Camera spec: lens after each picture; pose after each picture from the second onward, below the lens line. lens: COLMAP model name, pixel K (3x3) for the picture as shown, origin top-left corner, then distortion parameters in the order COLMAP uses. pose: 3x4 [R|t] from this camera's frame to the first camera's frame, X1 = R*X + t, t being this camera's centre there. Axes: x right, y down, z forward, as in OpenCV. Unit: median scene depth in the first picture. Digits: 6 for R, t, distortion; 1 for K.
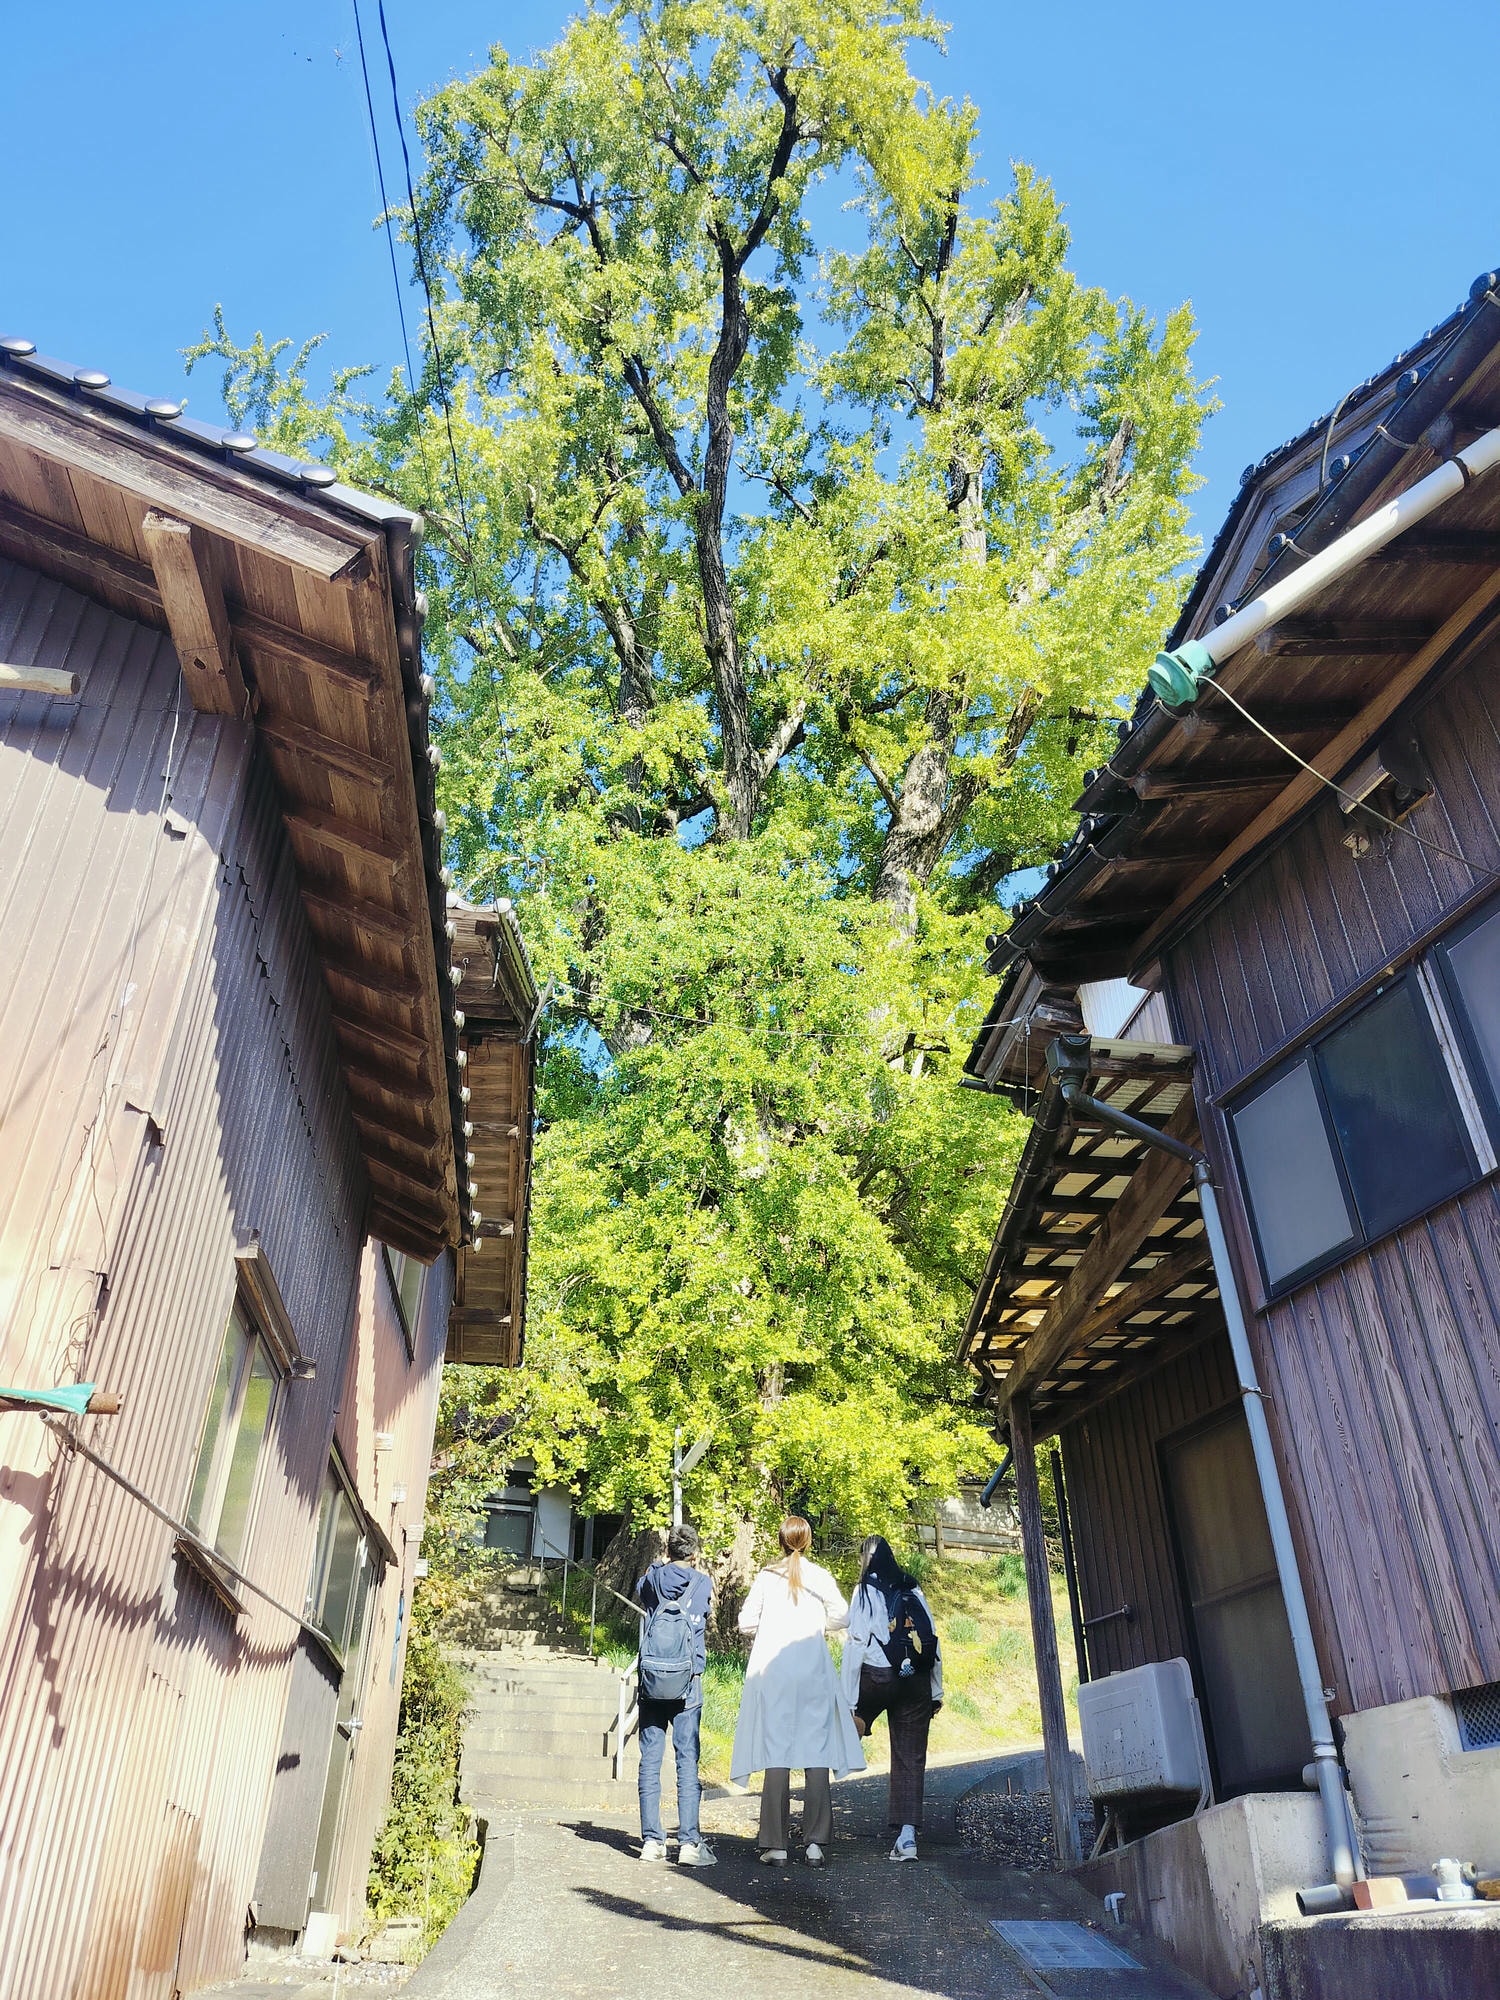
lens RADIAL K [[1448.1, 0, 750.0], [0, 1448.1, 1000.0], [0, 0, 1]] dist [0.005366, 0.001565]
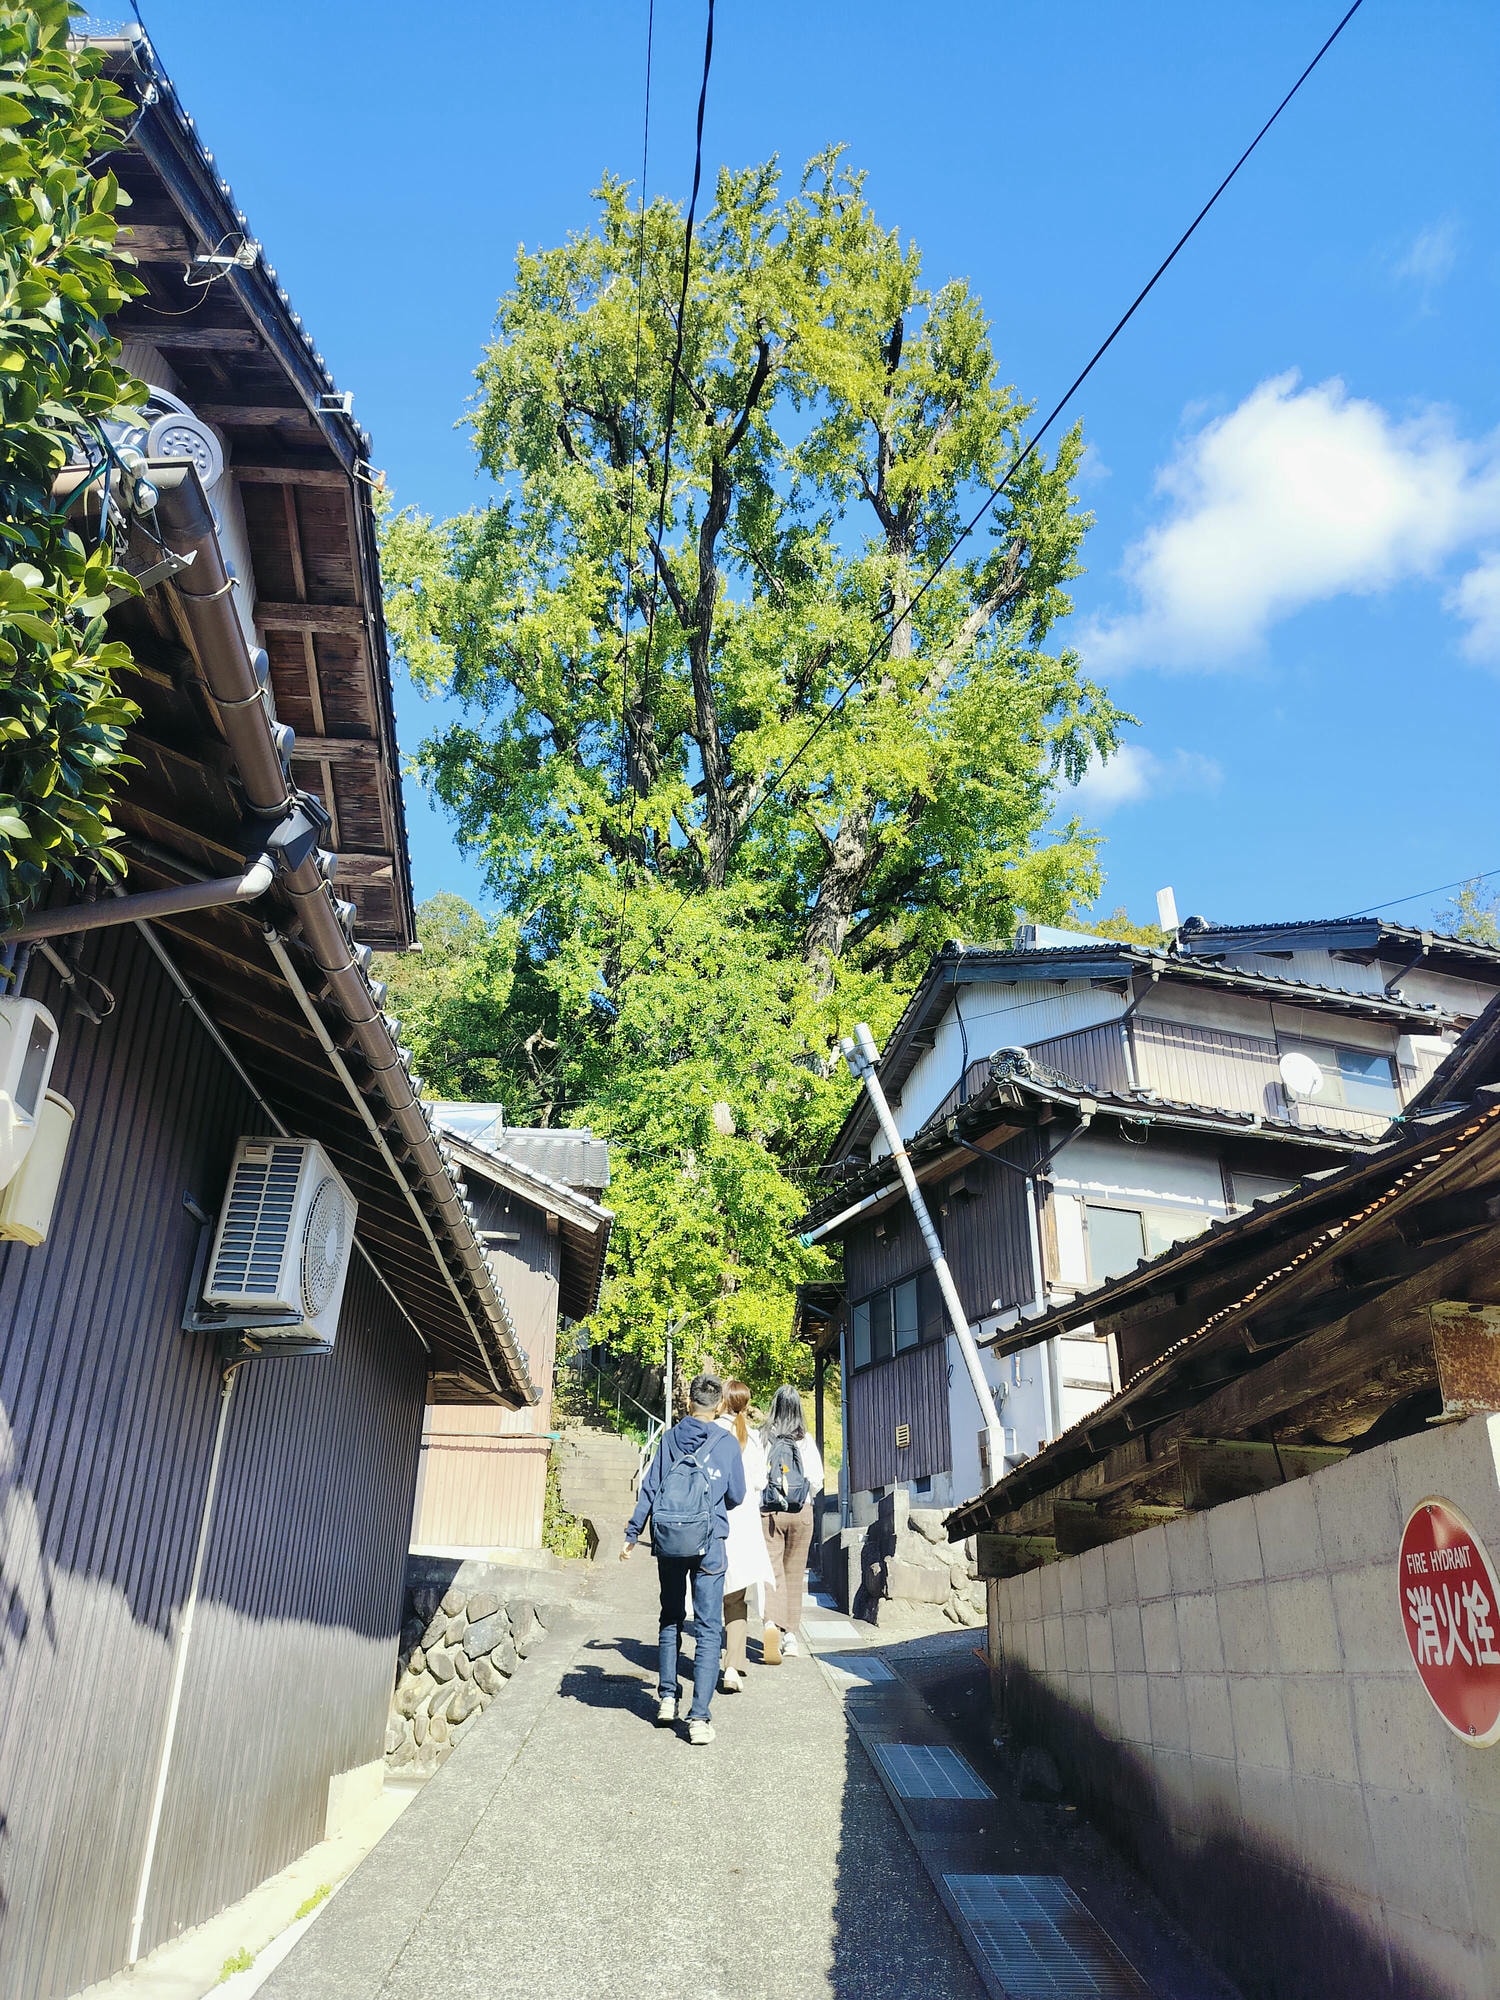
lens RADIAL K [[1448.1, 0, 750.0], [0, 1448.1, 1000.0], [0, 0, 1]] dist [0.005366, 0.001565]
pose [[0.999788, 0.018981, 0.007929, 0.019217], [-0.019997, 0.987222, 0.158089, -0.272520], [-0.004827, -0.158214, 0.987393, -0.506221]]
